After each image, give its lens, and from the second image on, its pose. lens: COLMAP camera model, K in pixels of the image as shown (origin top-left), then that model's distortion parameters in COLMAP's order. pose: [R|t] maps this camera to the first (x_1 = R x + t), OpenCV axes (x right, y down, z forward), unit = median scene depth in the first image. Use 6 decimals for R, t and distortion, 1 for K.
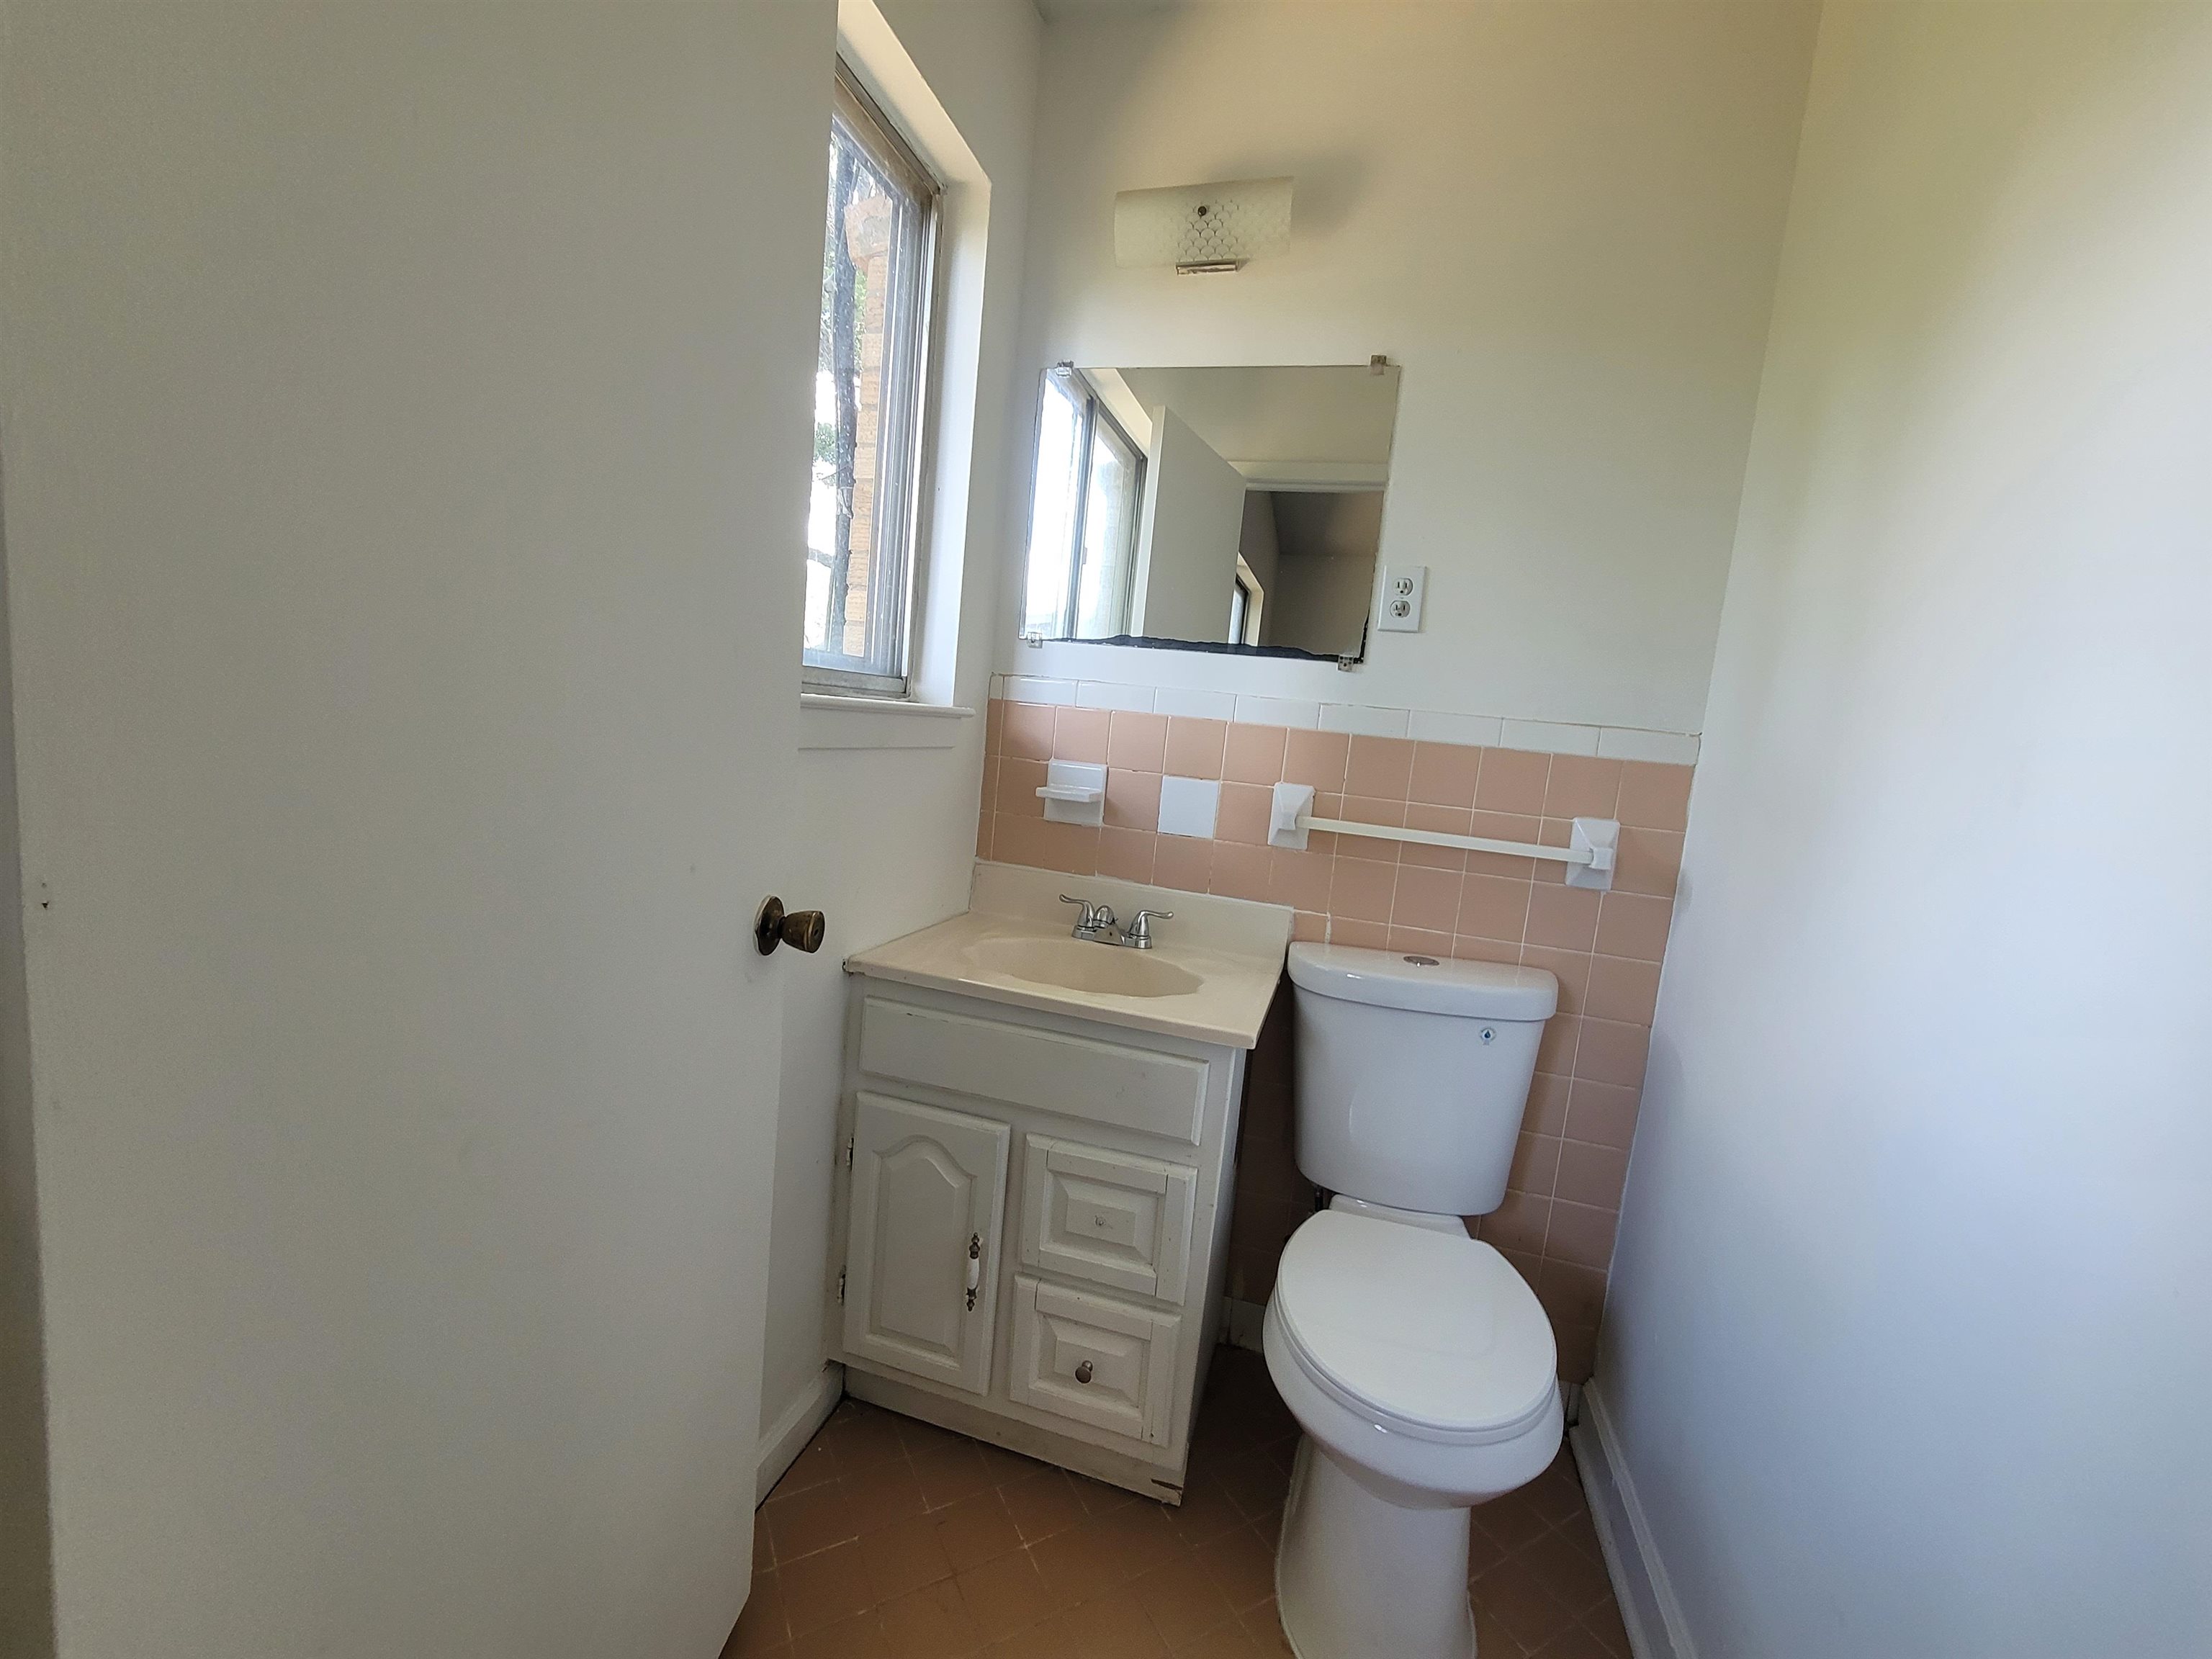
lens RADIAL K [[906.0, 0, 1110.9], [0, 906.0, 835.7], [0, 0, 1]] dist [-0.001182, -0.000246]
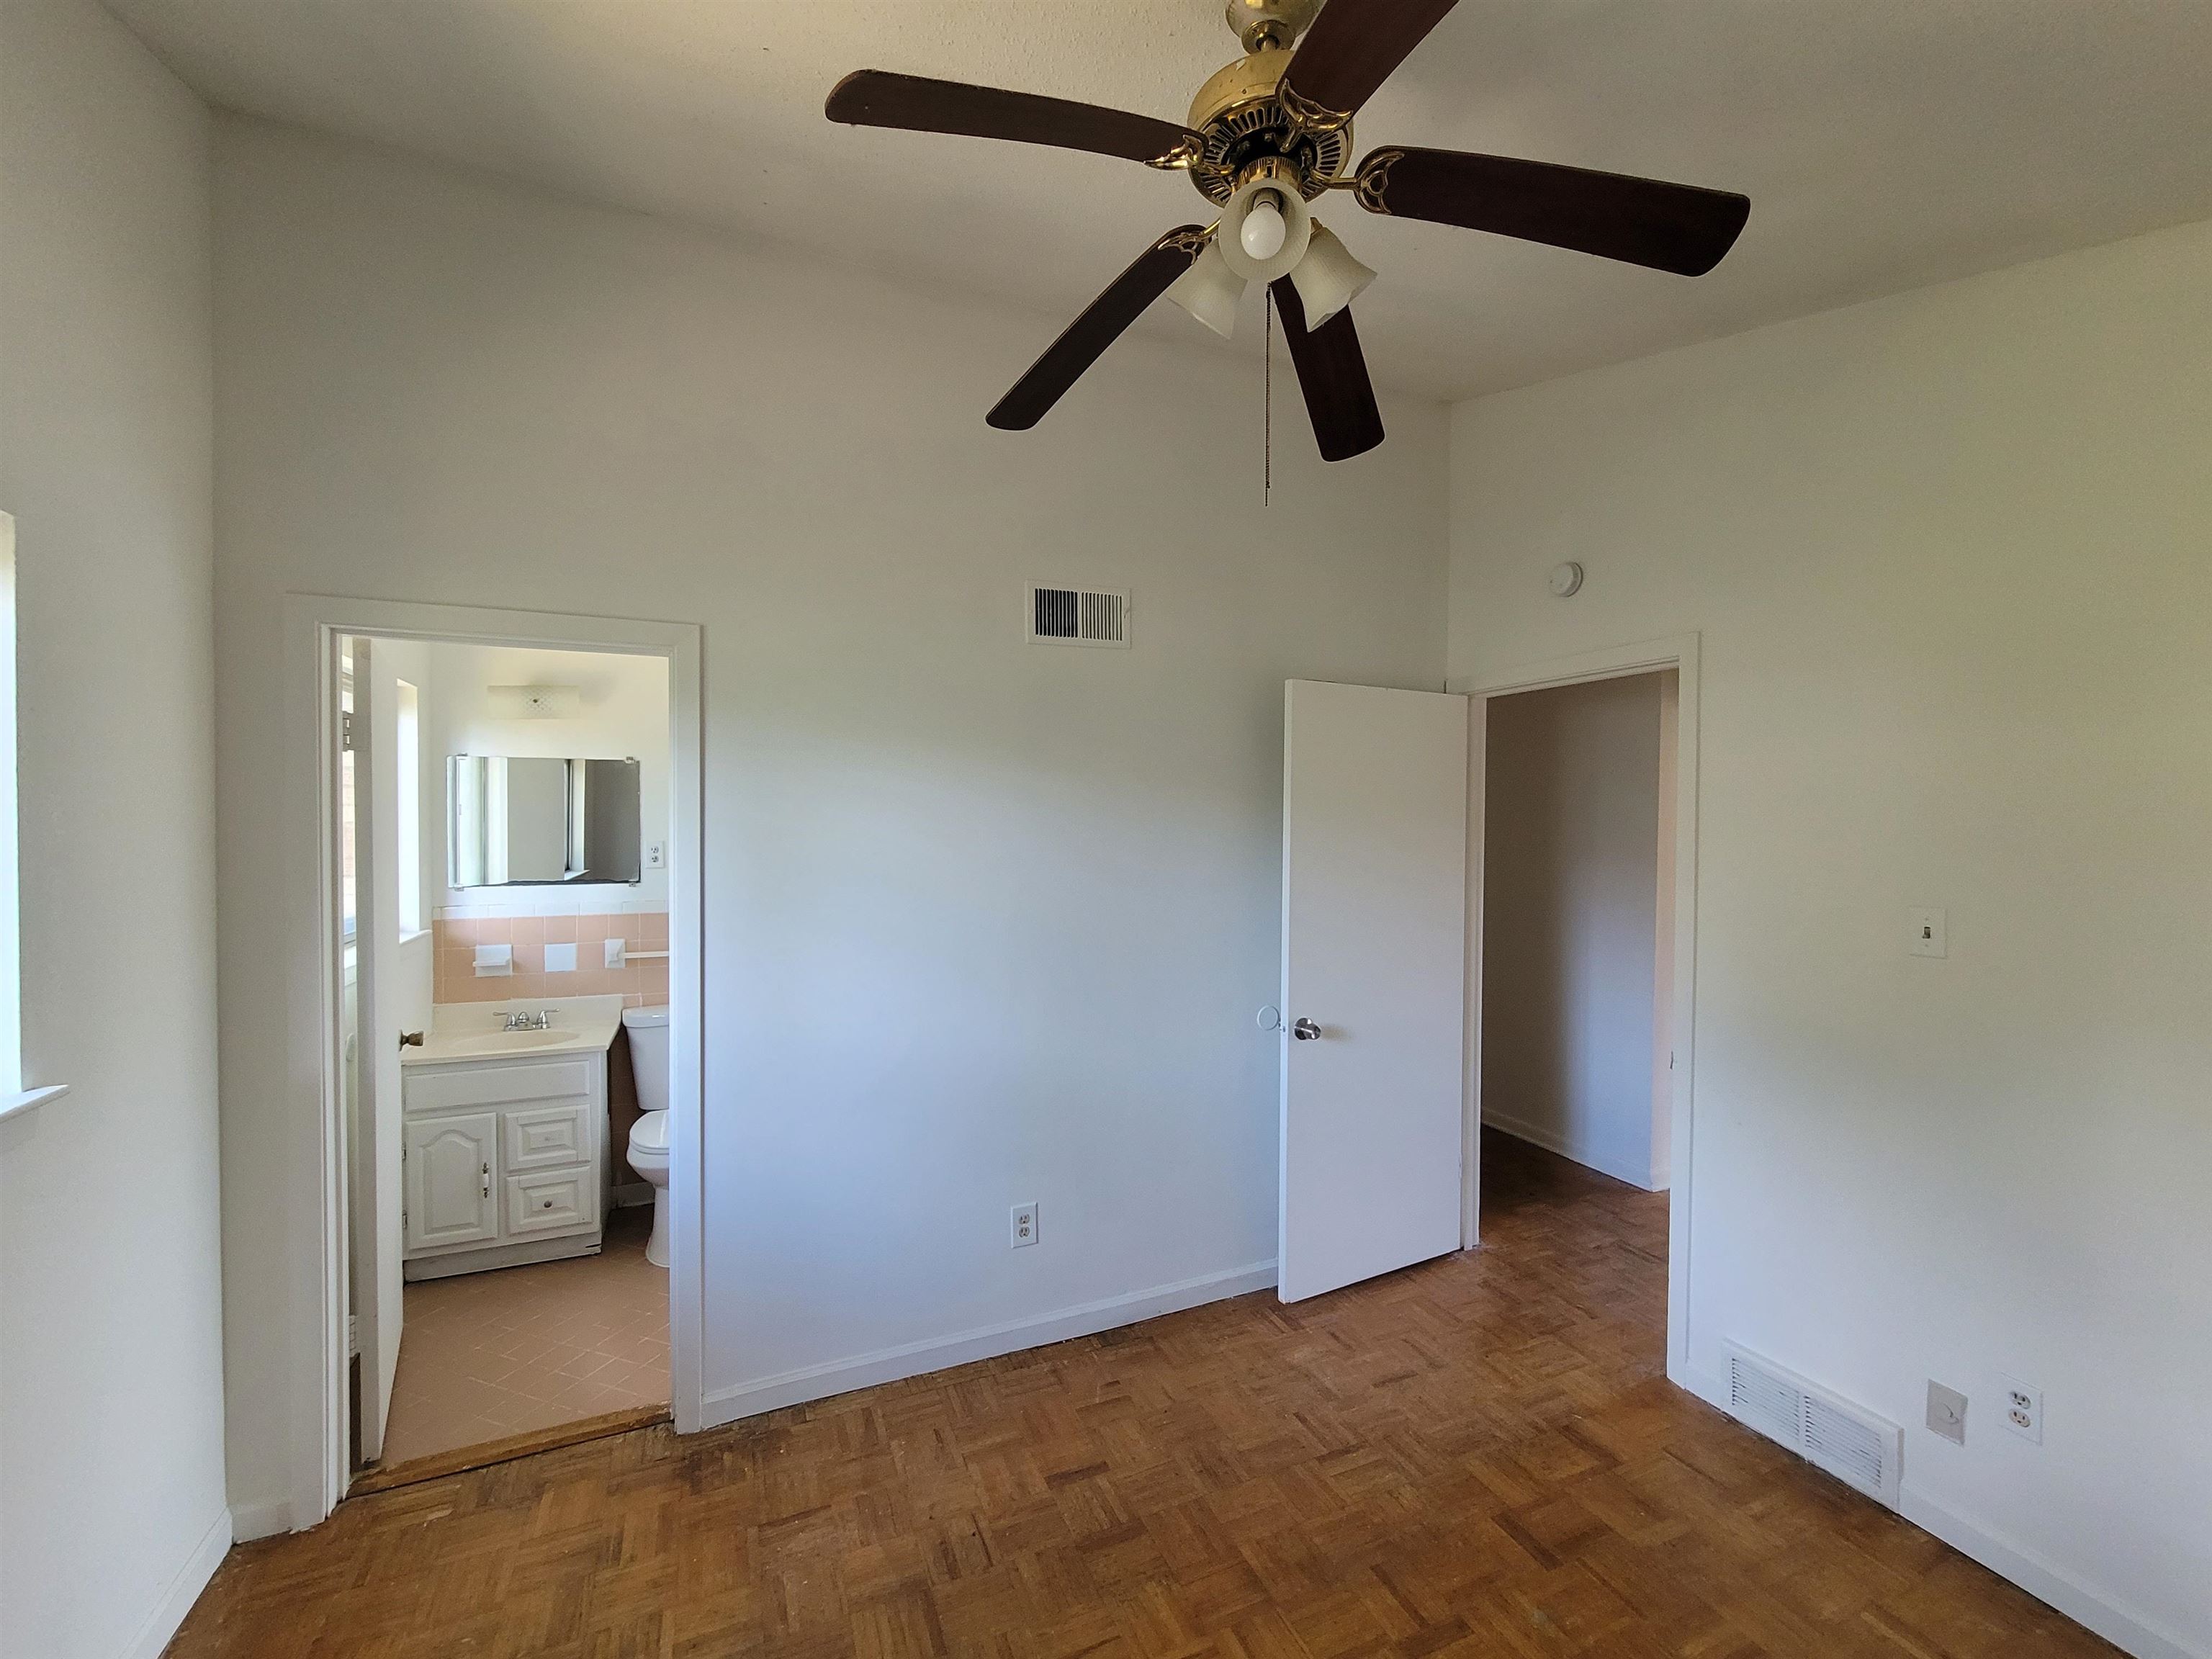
lens RADIAL K [[906.0, 0, 1110.9], [0, 906.0, 835.7], [0, 0, 1]] dist [-0.001182, -0.000246]
pose [[0.770280, -0.100210, 0.629782, -0.276396], [0.151700, 0.988021, -0.028329, -0.071017], [-0.619399, 0.117359, 0.776255, -1.782496]]
